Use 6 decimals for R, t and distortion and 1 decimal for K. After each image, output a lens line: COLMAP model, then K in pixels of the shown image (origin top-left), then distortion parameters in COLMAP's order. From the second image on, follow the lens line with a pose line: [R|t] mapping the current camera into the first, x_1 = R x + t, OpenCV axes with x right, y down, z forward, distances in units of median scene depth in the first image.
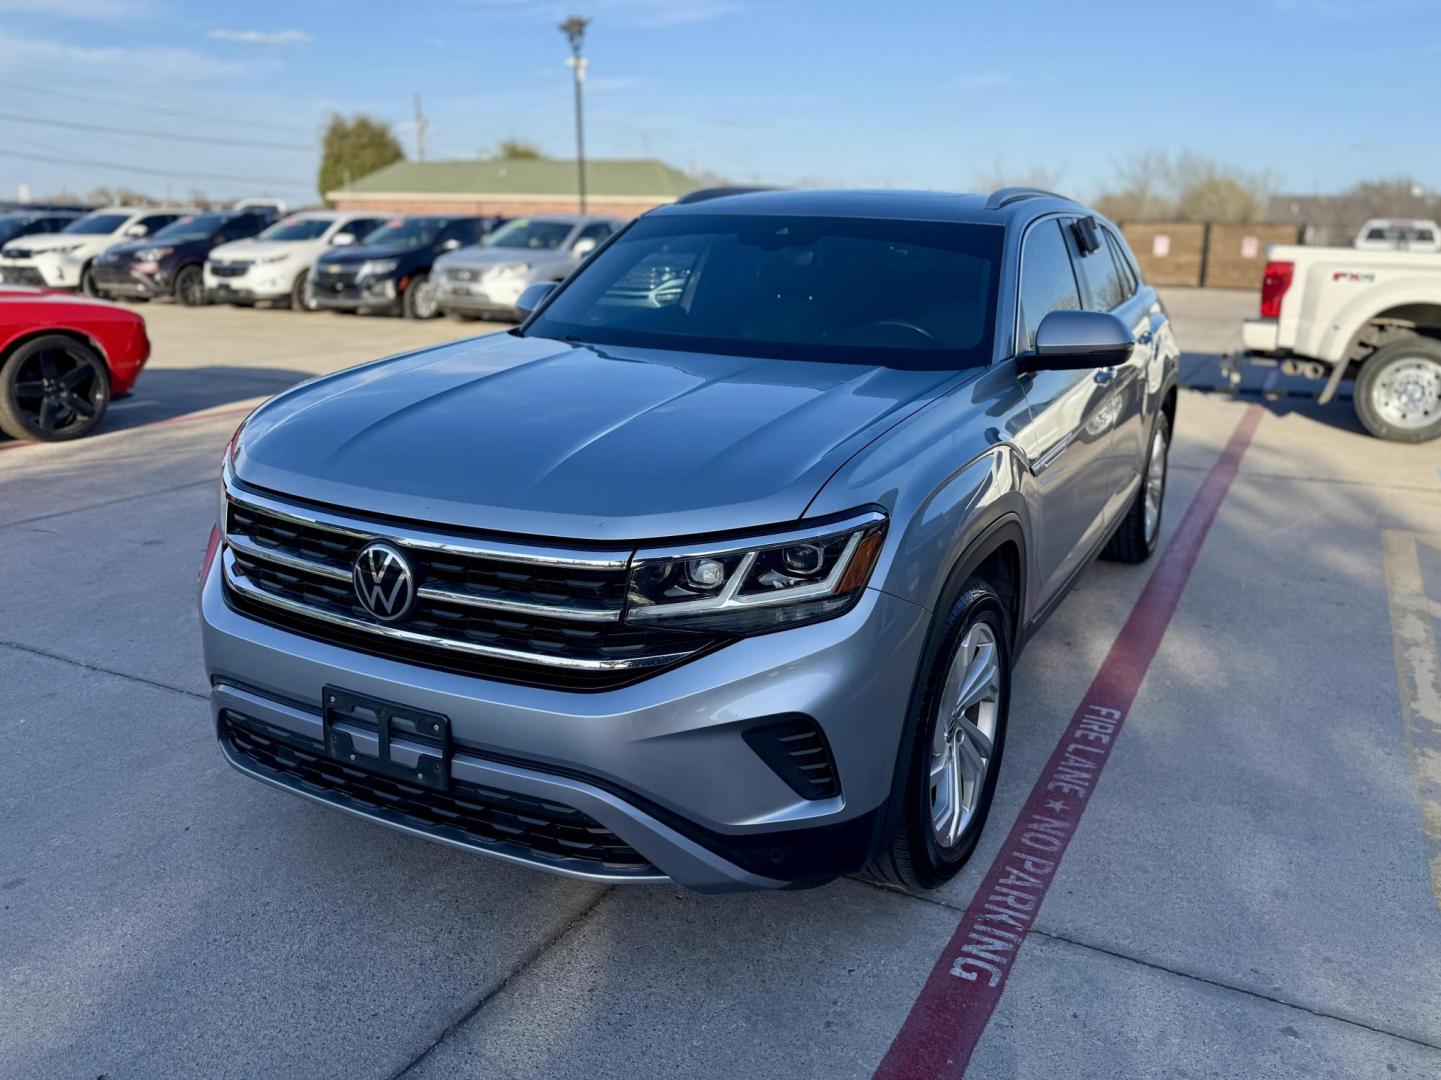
lens RADIAL K [[1032.4, 0, 719.5], [0, 1032.4, 474.6], [0, 0, 1]] dist [-0.005027, -0.001192]
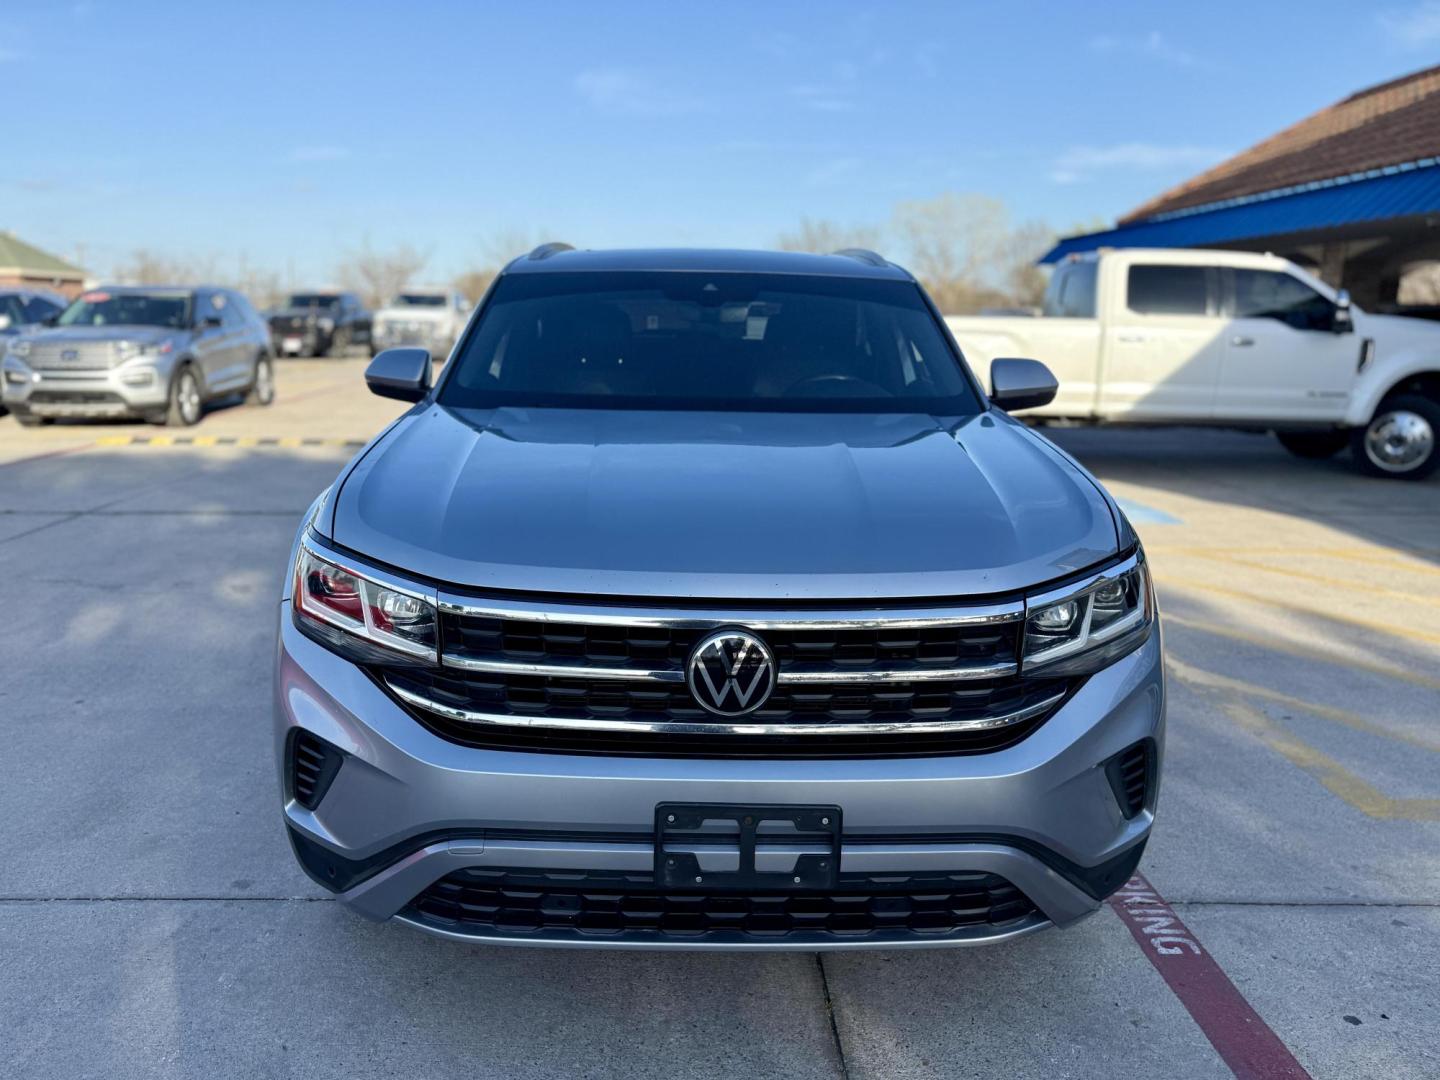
lens RADIAL K [[1025.4, 0, 719.1], [0, 1025.4, 520.6], [0, 0, 1]] dist [-0.001716, -0.007919]
pose [[0.907419, -0.089749, 0.410532, -0.663393], [0.100442, 0.994933, -0.004503, -0.024443], [-0.408048, 0.045320, 0.911835, 0.180002]]
